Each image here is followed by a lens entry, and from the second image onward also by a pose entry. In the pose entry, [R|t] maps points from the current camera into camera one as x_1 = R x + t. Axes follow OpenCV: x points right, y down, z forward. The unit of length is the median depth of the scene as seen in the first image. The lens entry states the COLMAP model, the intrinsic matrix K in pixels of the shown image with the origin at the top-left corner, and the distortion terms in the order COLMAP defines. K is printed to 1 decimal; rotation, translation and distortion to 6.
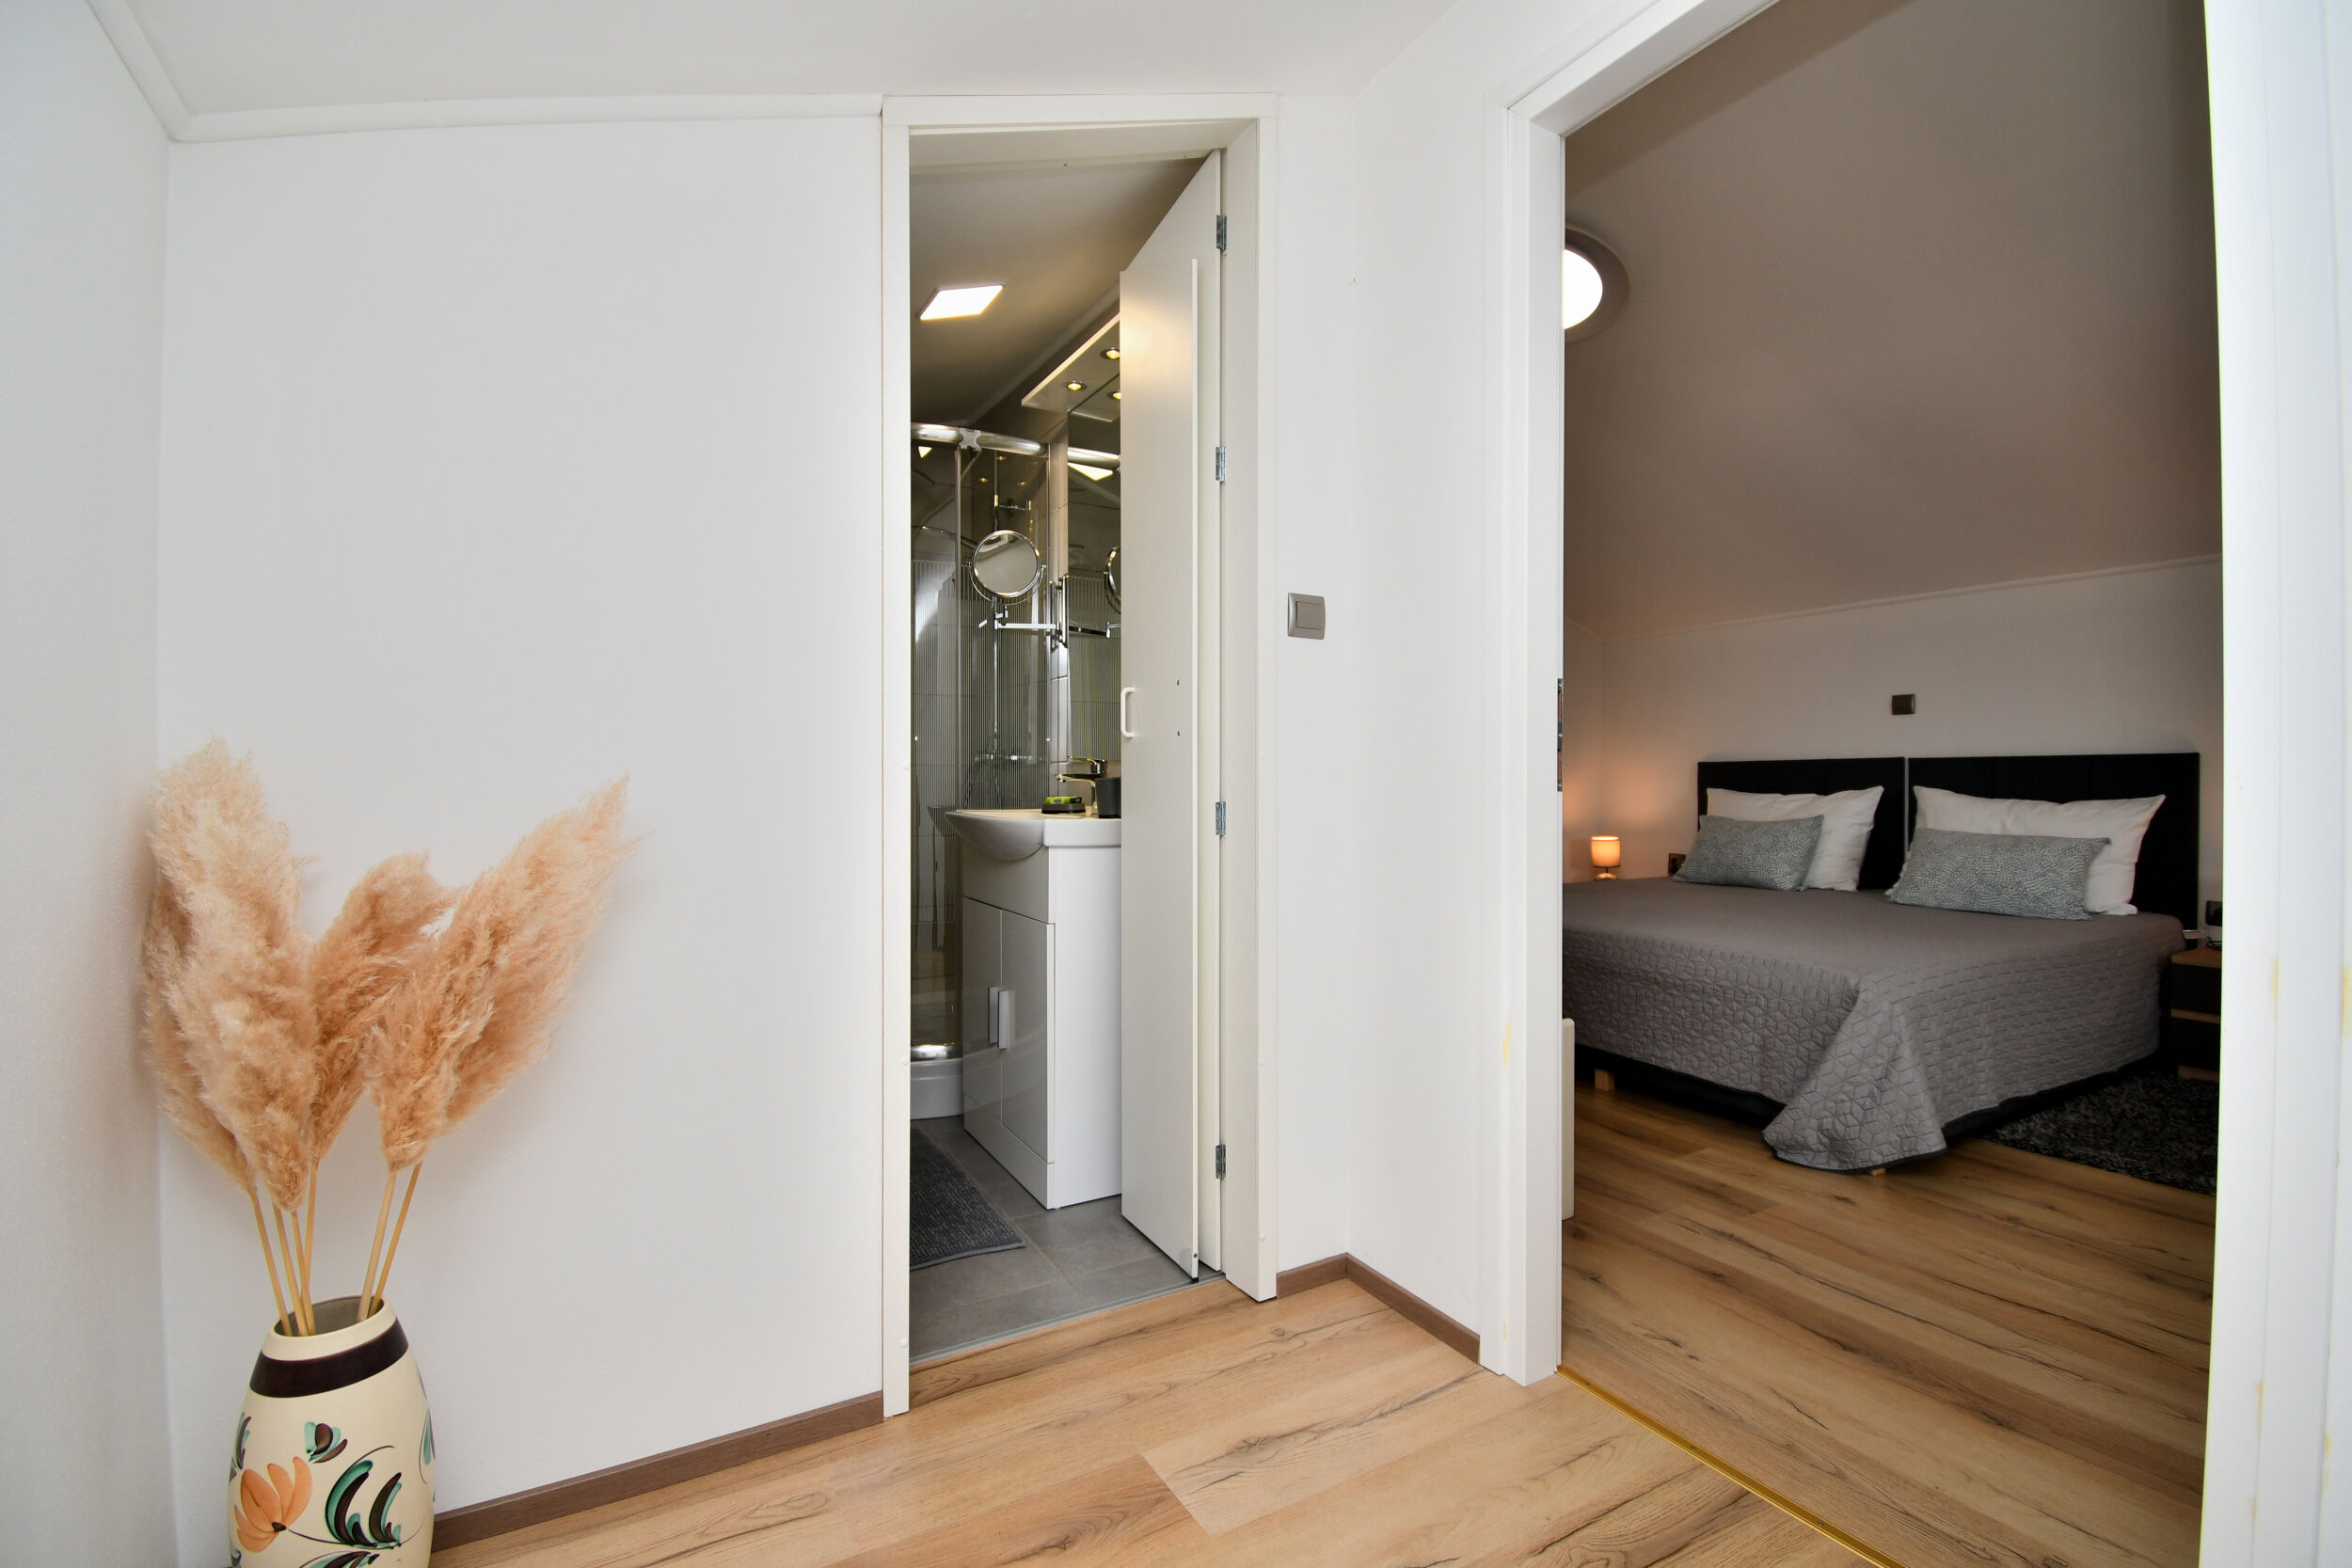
lens RADIAL K [[1032.9, 0, 1154.1], [0, 1032.9, 801.6], [0, 0, 1]] dist [0.014765, -0.020850]
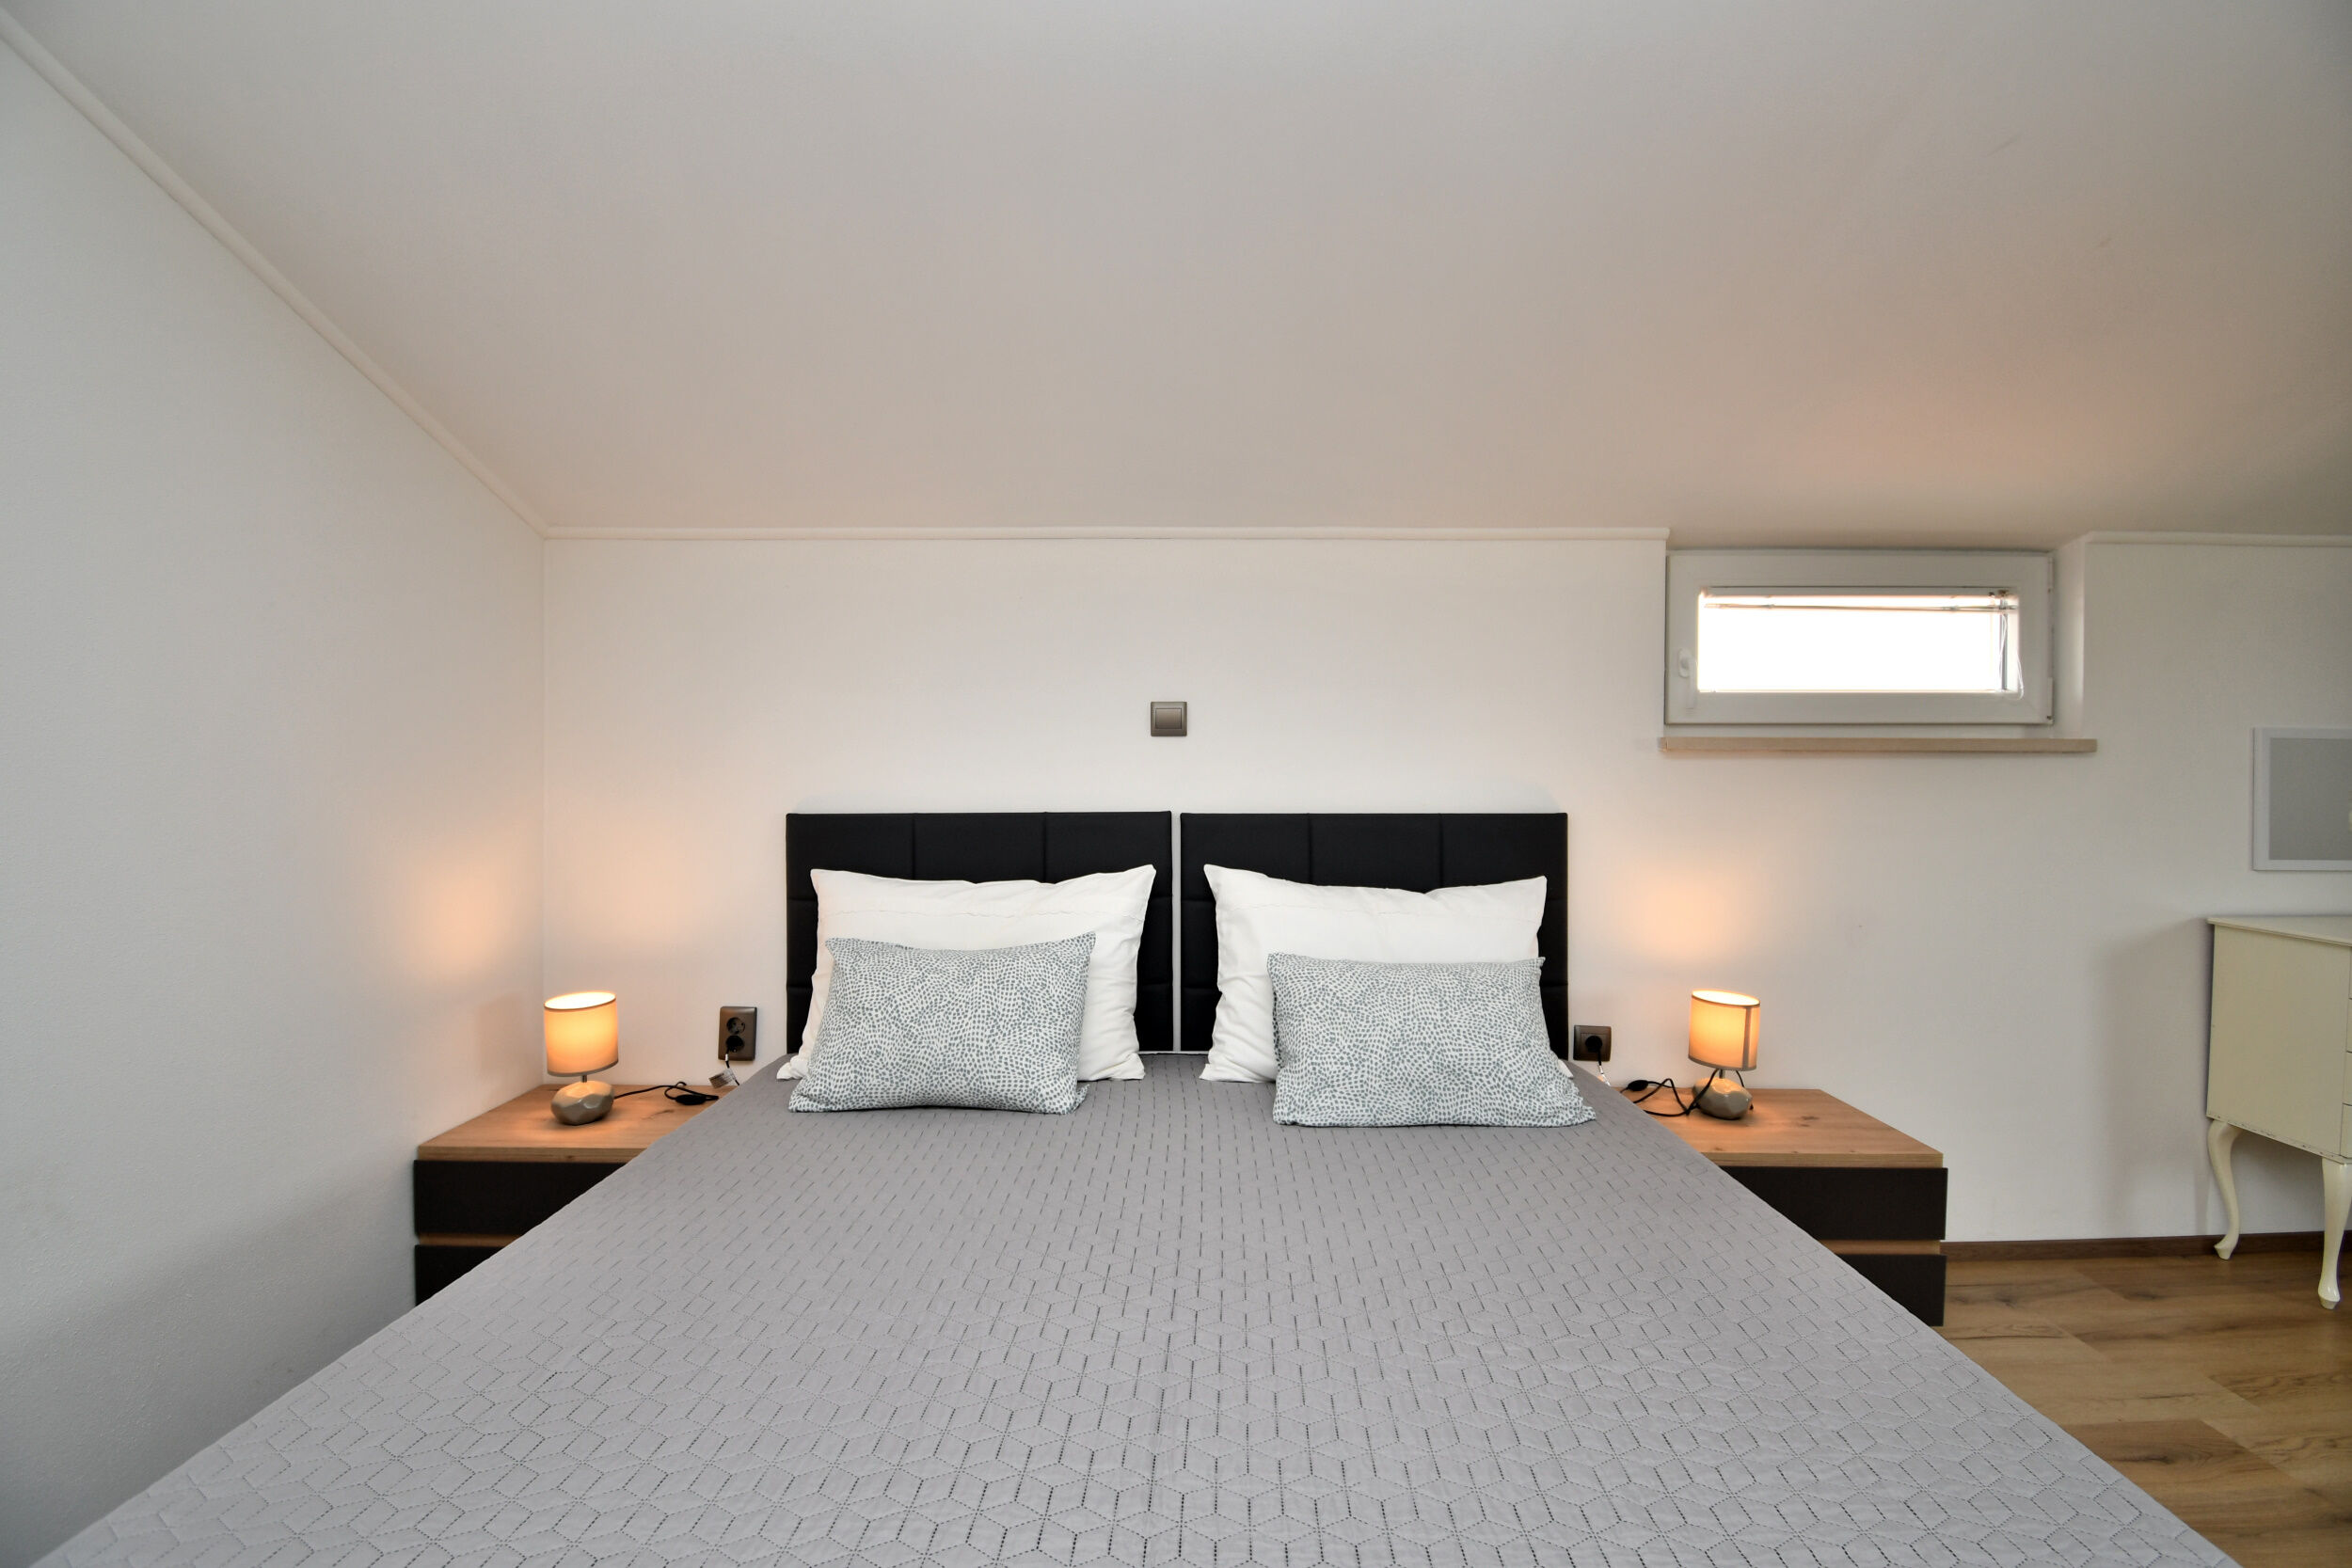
lens RADIAL K [[1032.9, 0, 1184.6], [0, 1032.9, 789.9], [0, 0, 1]] dist [0.014765, -0.020850]
pose [[0.494339, -0.001628, 0.869268, 0.243896], [0.016078, 0.999844, -0.007271, -0.051729], [-0.869121, 0.017571, 0.494288, 0.731393]]
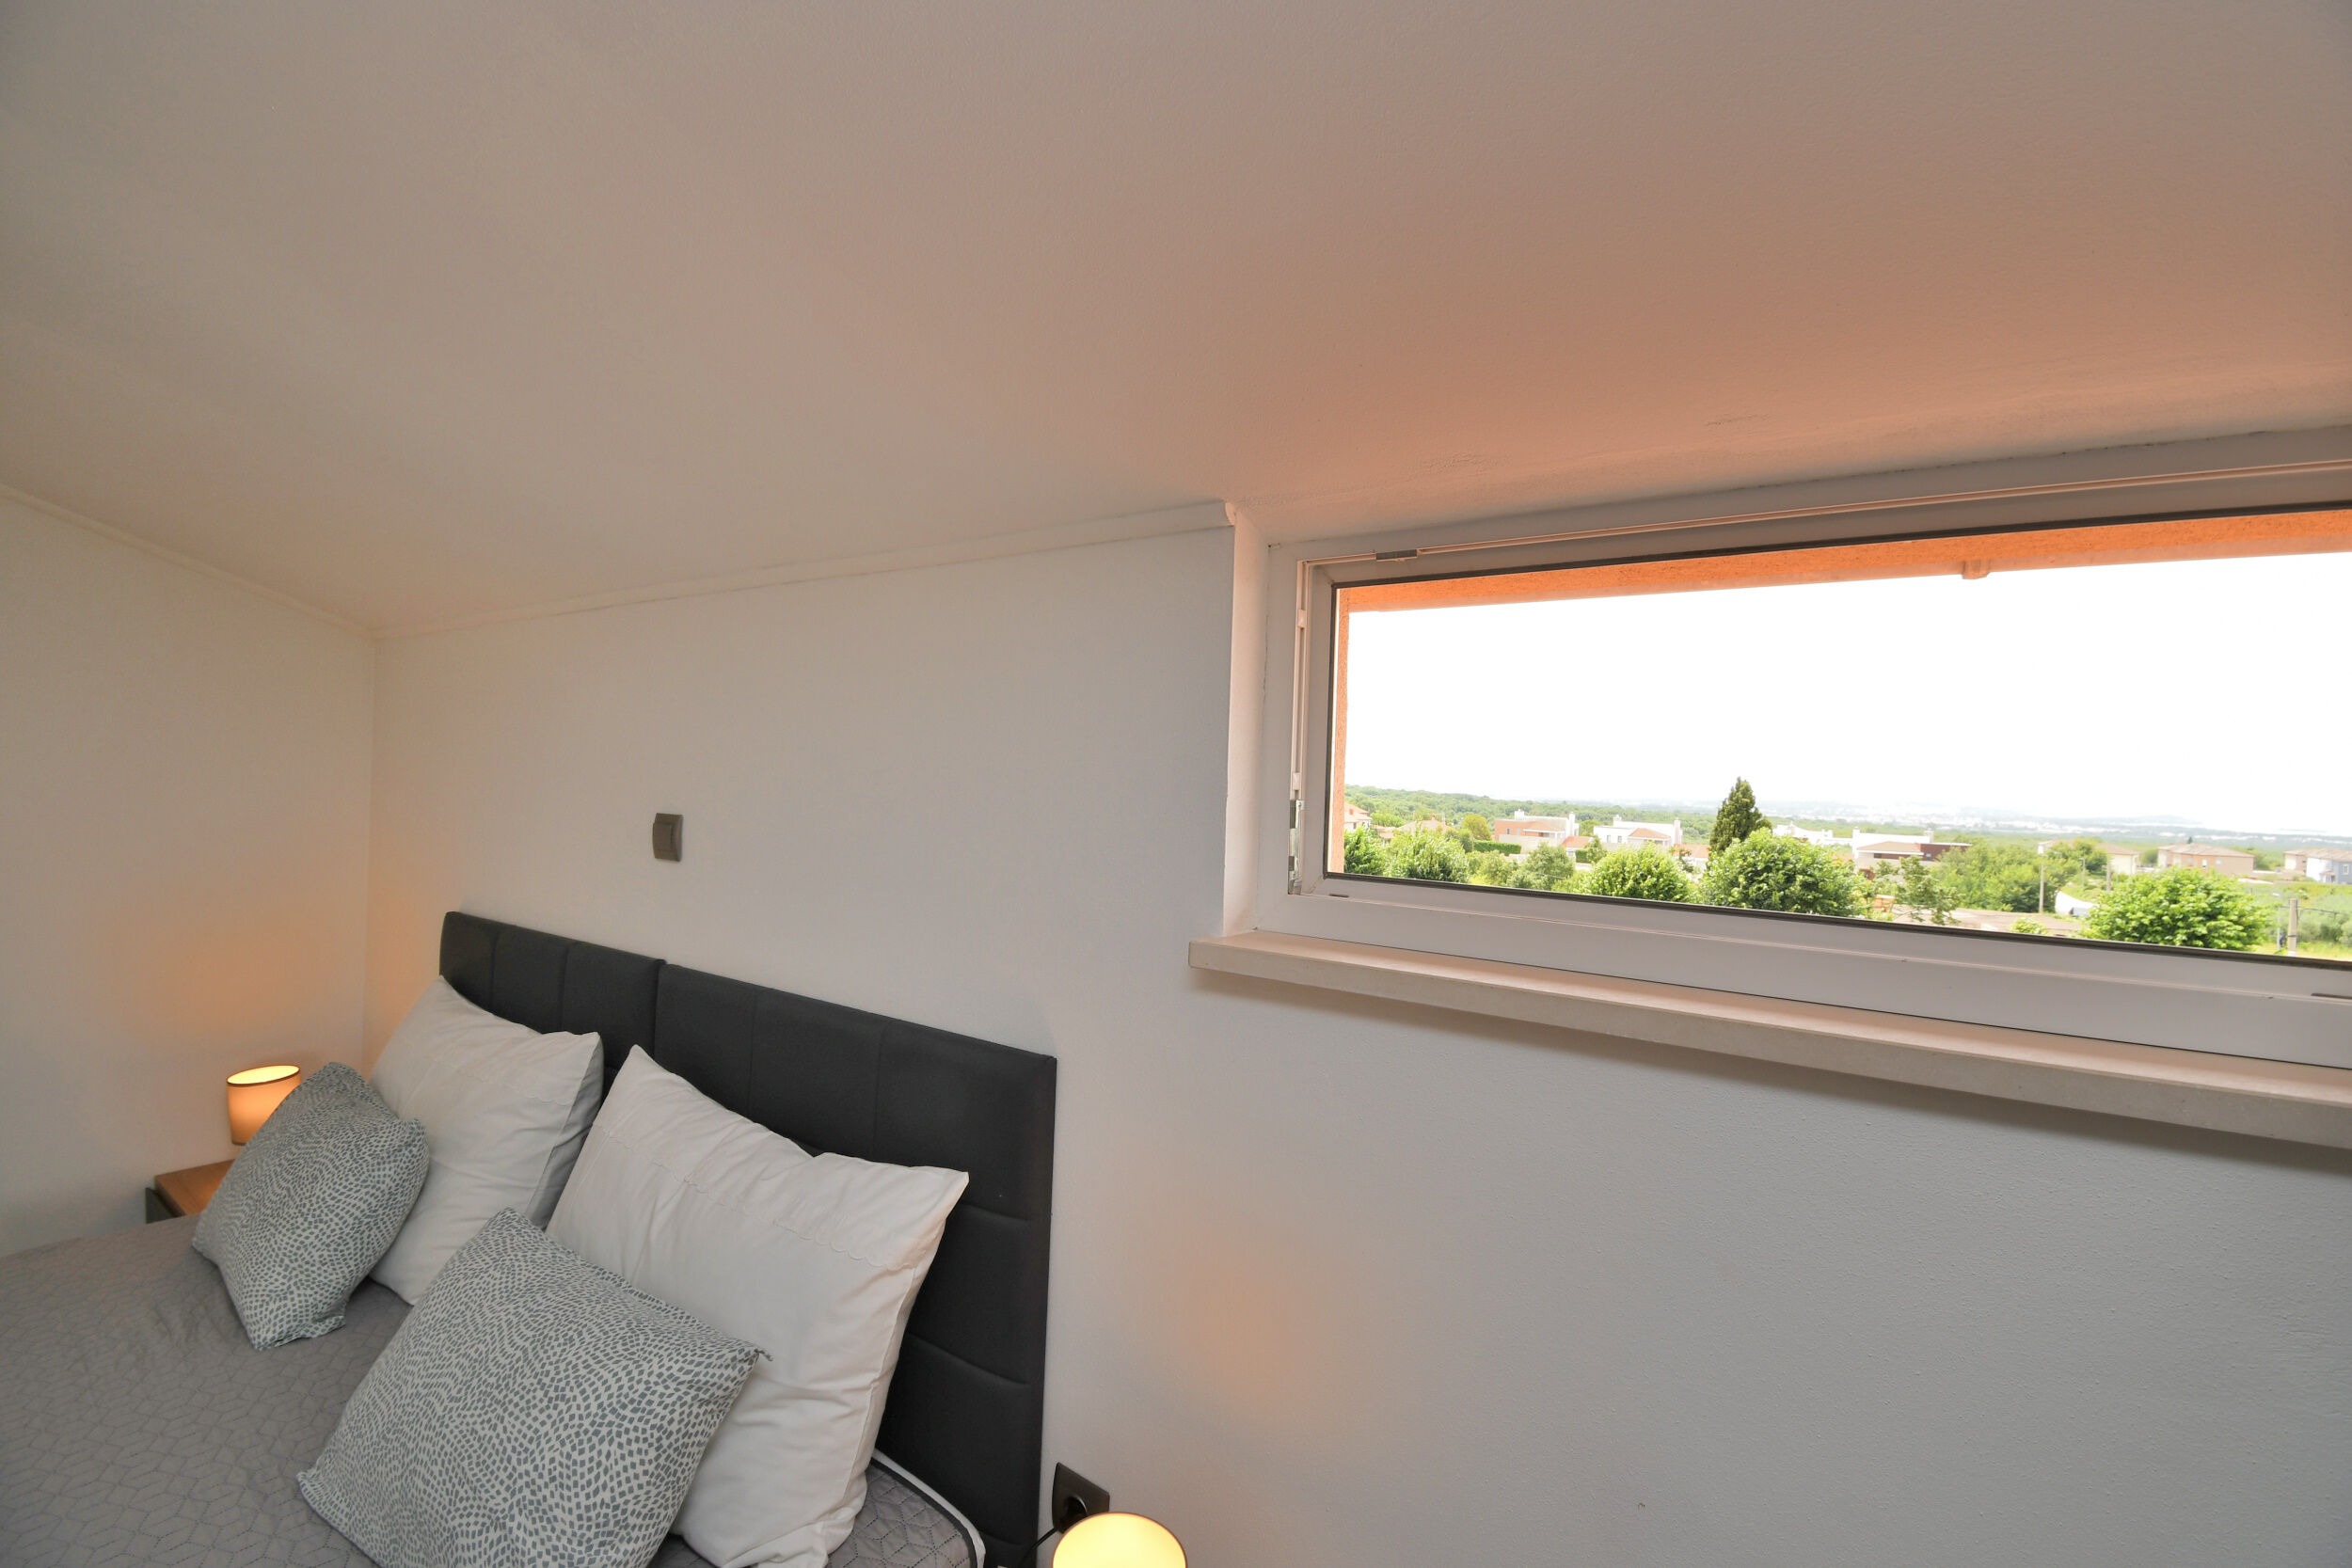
lens RADIAL K [[1032.9, 0, 1175.1], [0, 1032.9, 785.6], [0, 0, 1]] dist [0.014765, -0.020850]
pose [[0.906183, 0.034457, 0.421479, 0.748779], [-0.029891, 0.999401, -0.017438, -0.115969], [-0.421827, 0.003203, 0.906670, 0.539131]]
